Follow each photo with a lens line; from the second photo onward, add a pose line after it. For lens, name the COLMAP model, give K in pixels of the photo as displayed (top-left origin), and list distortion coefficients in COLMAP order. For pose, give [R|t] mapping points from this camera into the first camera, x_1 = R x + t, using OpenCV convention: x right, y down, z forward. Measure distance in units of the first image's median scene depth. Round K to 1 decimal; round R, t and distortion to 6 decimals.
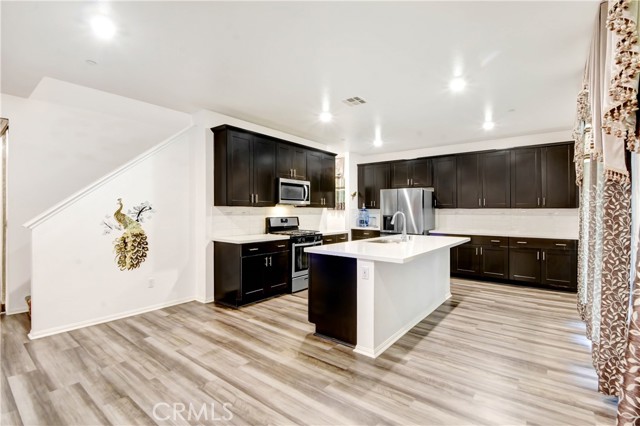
lens RADIAL K [[293.9, 0, 318.6], [0, 293.9, 212.7], [0, 0, 1]] dist [0.006184, -0.002608]
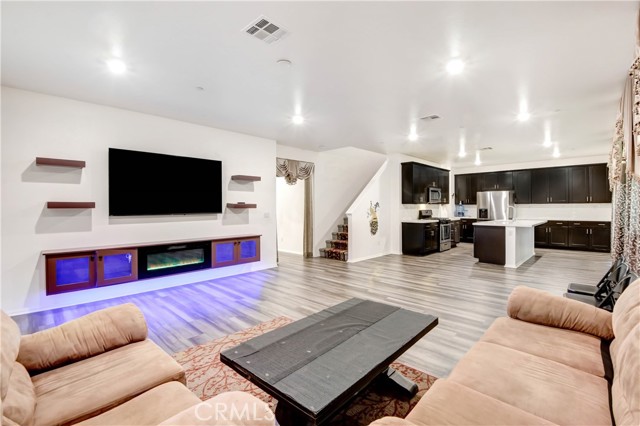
lens RADIAL K [[293.9, 0, 319.6], [0, 293.9, 212.7], [0, 0, 1]] dist [0.006184, -0.002608]
pose [[0.996877, -0.005763, -0.078756, -0.667573], [0.006853, 0.999884, 0.013572, 0.004482], [0.078668, -0.014070, 0.996802, -0.824965]]
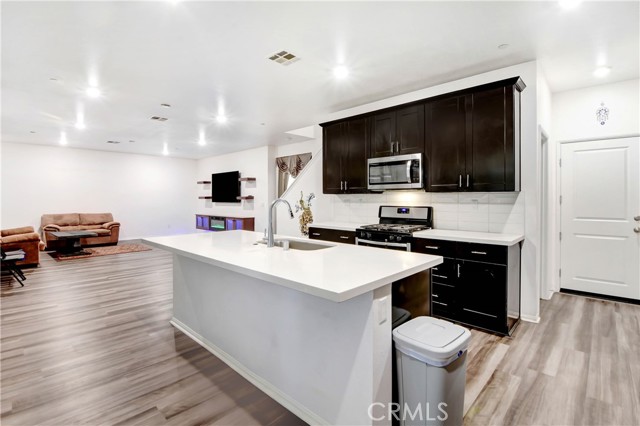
lens RADIAL K [[293.9, 0, 310.4], [0, 293.9, 198.9], [0, 0, 1]] dist [0.006184, -0.002608]
pose [[-0.088274, 0.004026, -0.996088, 0.731239], [0.002465, 0.999990, 0.003823, -0.007568], [0.996093, -0.002118, -0.088283, 0.917504]]
